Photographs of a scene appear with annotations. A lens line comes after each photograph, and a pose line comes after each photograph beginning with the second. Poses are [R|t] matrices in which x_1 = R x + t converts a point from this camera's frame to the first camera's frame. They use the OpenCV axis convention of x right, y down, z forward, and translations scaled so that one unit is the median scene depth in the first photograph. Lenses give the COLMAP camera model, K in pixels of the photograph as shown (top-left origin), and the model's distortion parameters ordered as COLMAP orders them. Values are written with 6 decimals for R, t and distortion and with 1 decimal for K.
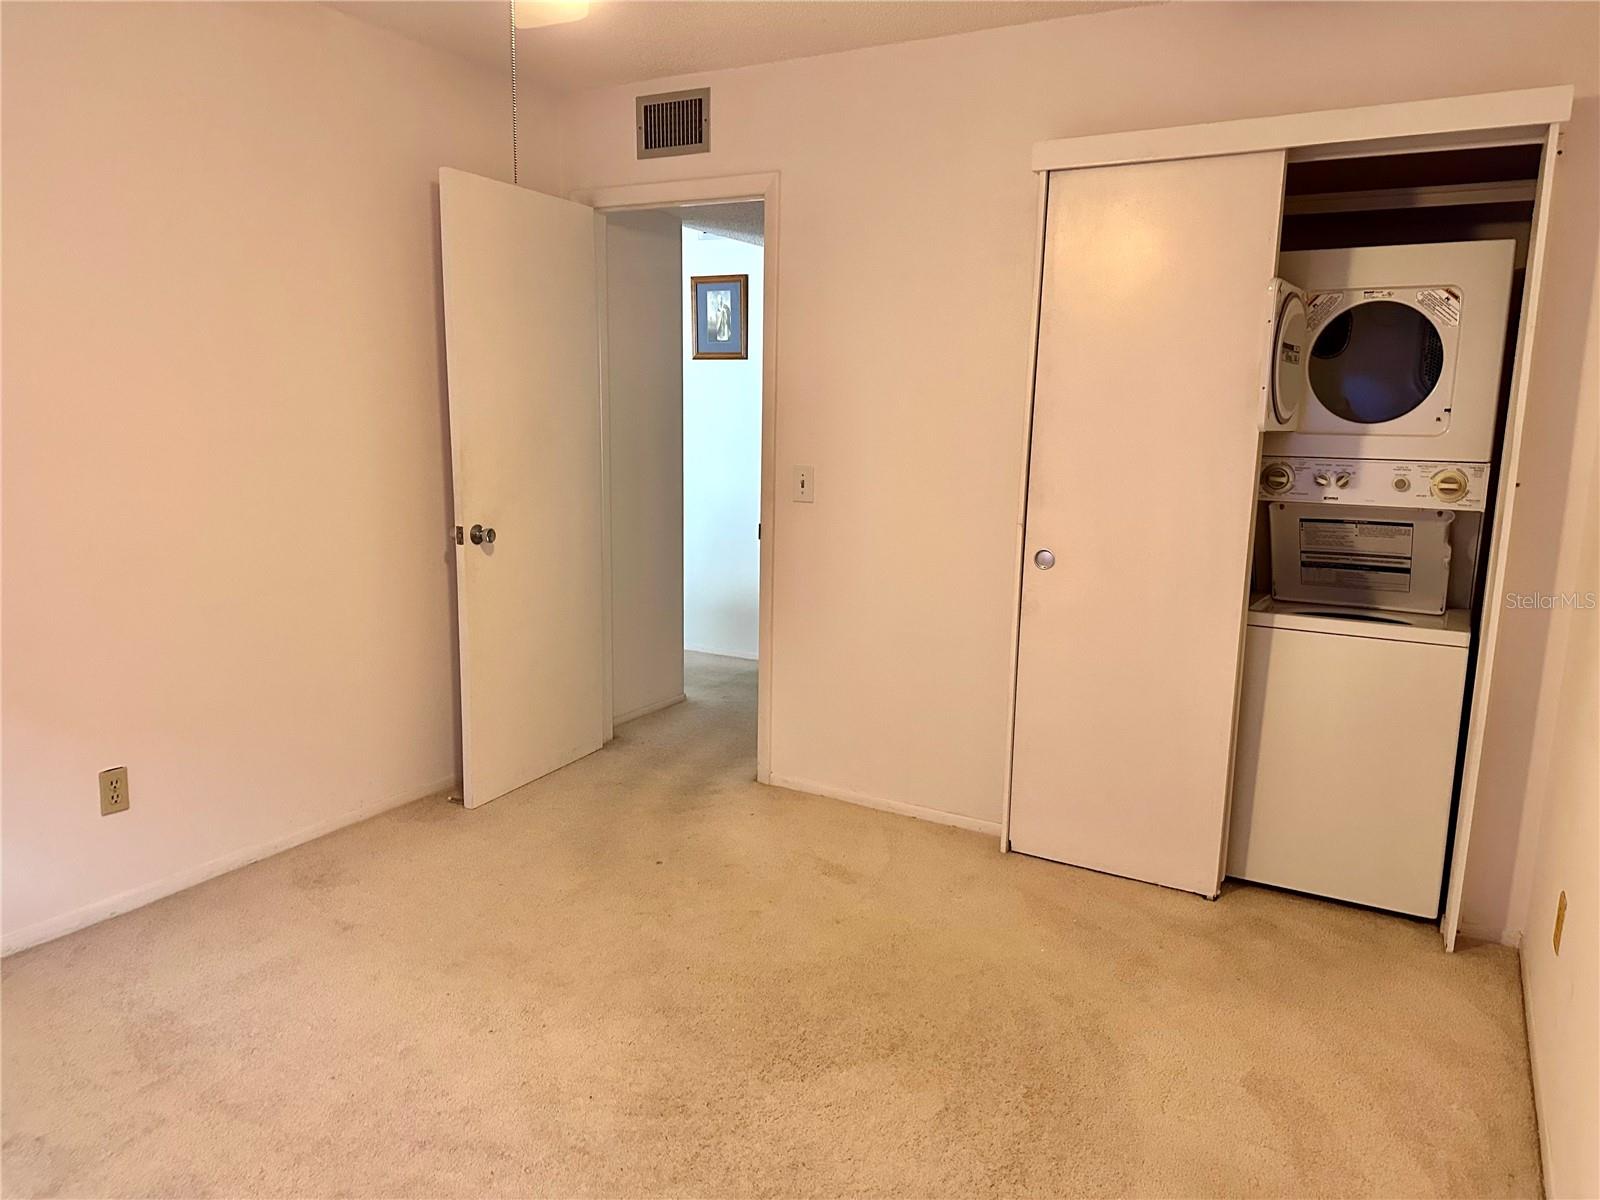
lens RADIAL K [[1132.6, 0, 805.0], [0, 1132.6, 595.8], [0, 0, 1]] dist [0.085469, -0.084544]
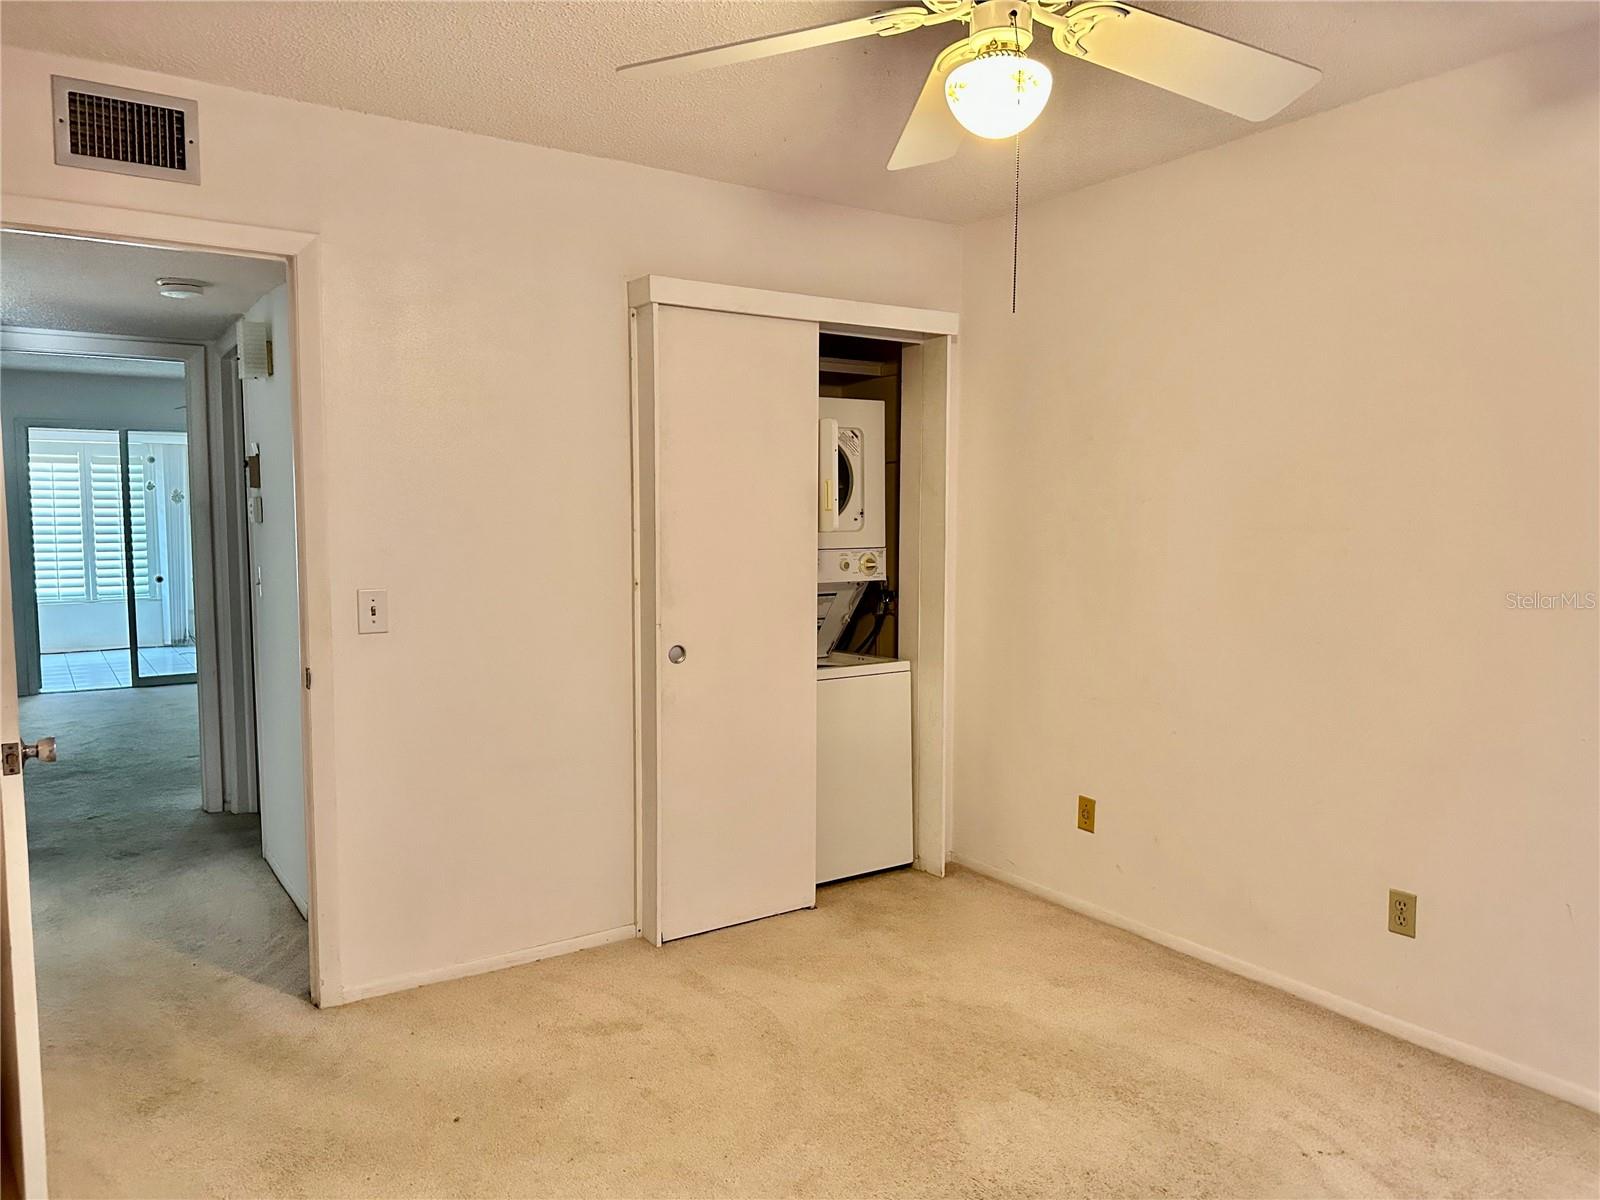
lens RADIAL K [[1132.6, 0, 805.0], [0, 1132.6, 595.8], [0, 0, 1]] dist [0.085469, -0.084544]
pose [[0.431944, -0.094090, 0.896979, -0.747209], [0.152310, 0.987869, 0.030278, -0.110431], [-0.888947, 0.123541, 0.441035, 0.442967]]
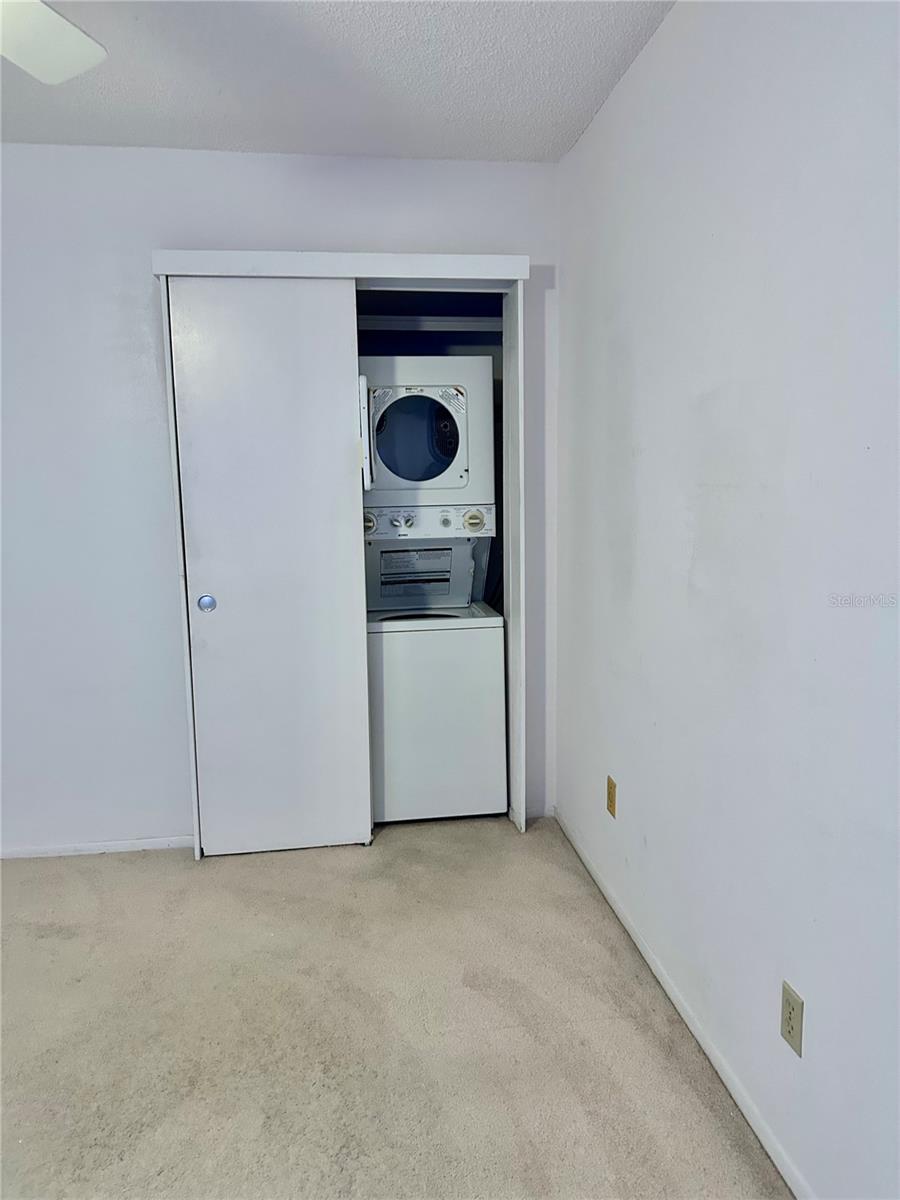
lens RADIAL K [[849.5, 0, 456.2], [0, 849.5, 592.9], [0, 0, 1]] dist [0.085469, -0.084544]
pose [[0.792510, -0.123623, 0.597198, -0.121185], [0.133804, 0.990626, 0.027500, -0.036427], [-0.595000, 0.058114, 0.801622, 0.142236]]
